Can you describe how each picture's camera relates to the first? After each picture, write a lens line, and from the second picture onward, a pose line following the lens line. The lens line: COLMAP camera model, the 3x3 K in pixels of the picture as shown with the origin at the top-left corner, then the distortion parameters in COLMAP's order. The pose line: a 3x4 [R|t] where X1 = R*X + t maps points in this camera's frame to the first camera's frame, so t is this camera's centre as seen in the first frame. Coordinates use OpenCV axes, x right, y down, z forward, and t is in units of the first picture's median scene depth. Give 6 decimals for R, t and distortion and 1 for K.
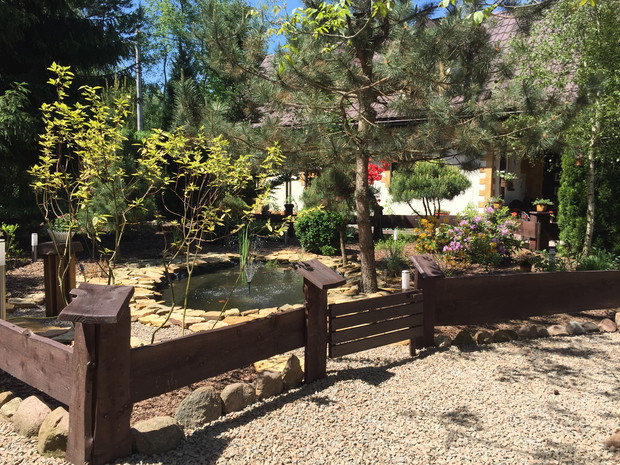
lens RADIAL K [[543.0, 0, 308.4], [0, 543.0, 233.4], [0, 0, 1]] dist [0.056858, -0.086200]
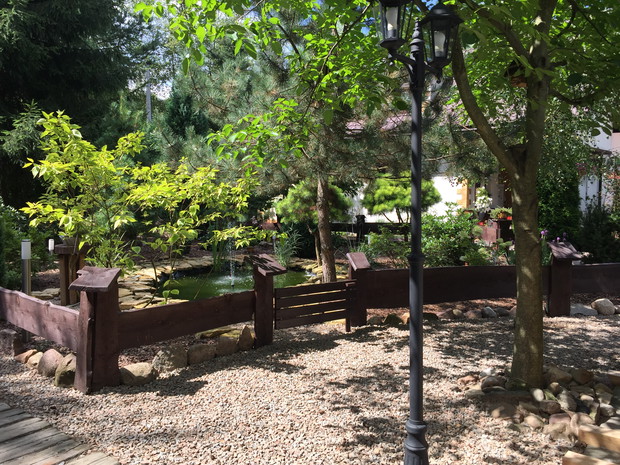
lens RADIAL K [[543.0, 0, 311.9], [0, 543.0, 231.8], [0, 0, 1]] dist [0.056858, -0.086200]
pose [[0.999847, -0.005115, -0.016717, 0.168944], [0.004745, 0.999744, -0.022105, 0.026033], [0.016826, 0.022023, 0.999616, -0.355446]]
